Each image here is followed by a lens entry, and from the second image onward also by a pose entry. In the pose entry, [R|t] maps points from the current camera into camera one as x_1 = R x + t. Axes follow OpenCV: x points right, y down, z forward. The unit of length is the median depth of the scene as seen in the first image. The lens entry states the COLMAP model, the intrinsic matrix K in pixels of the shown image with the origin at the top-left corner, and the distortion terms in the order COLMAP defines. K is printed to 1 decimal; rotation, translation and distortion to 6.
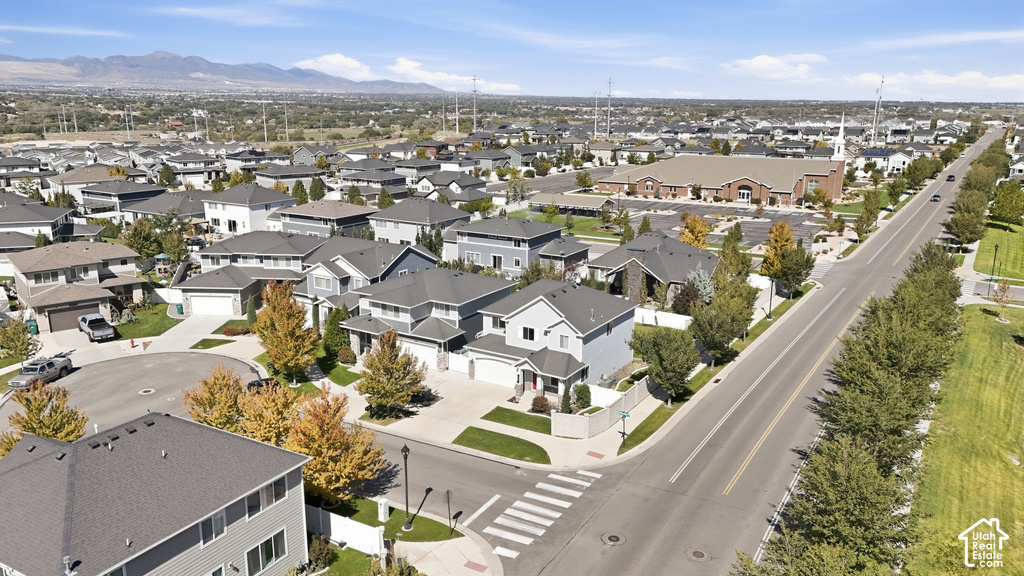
lens RADIAL K [[751.6, 0, 510.0], [0, 751.6, 289.2], [0, 0, 1]] dist [0.065347, -0.048353]
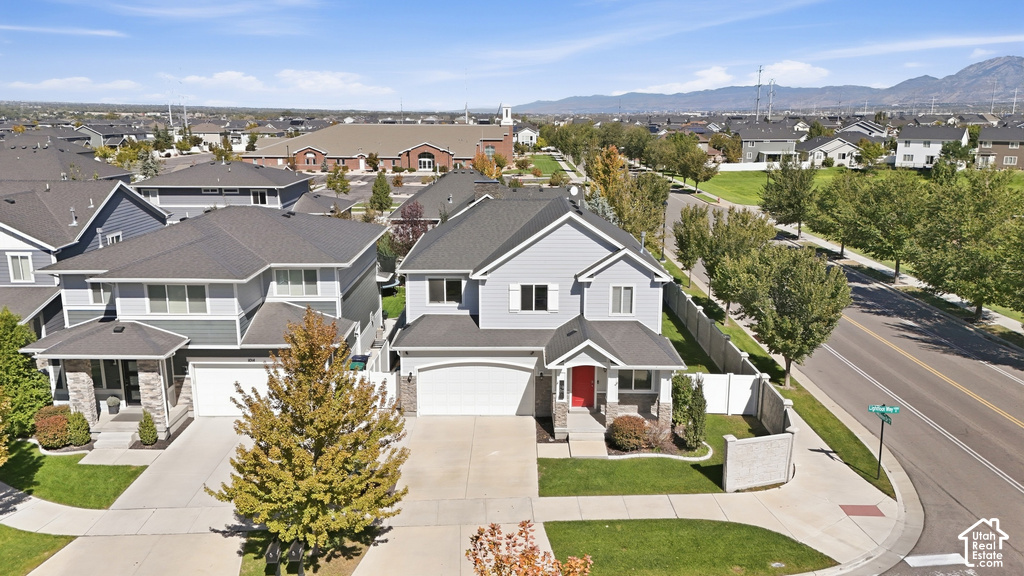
lens RADIAL K [[751.6, 0, 515.3], [0, 751.6, 297.9], [0, 0, 1]] dist [0.065347, -0.048353]
pose [[0.845241, -0.128267, 0.518762, -0.218253], [0.128850, 0.991043, 0.035100, 0.037595], [-0.518618, 0.037175, 0.854198, 0.543314]]
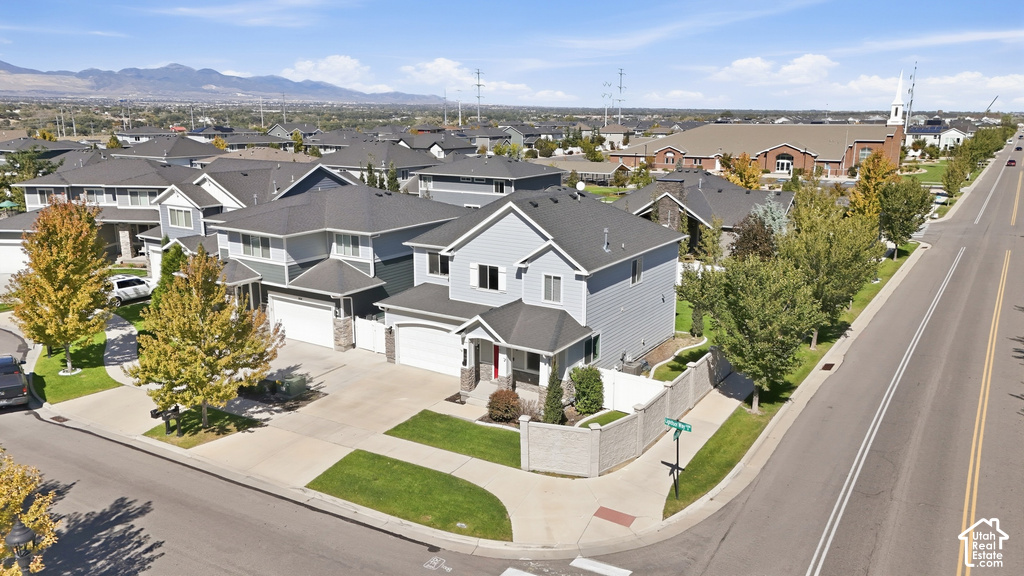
lens RADIAL K [[751.6, 0, 511.2], [0, 751.6, 296.2], [0, 0, 1]] dist [0.065347, -0.048353]
pose [[0.999939, 0.001276, -0.010927, 0.043259], [-0.001328, 0.999988, -0.004716, 0.069505], [0.010920, 0.004730, 0.999929, 0.419985]]
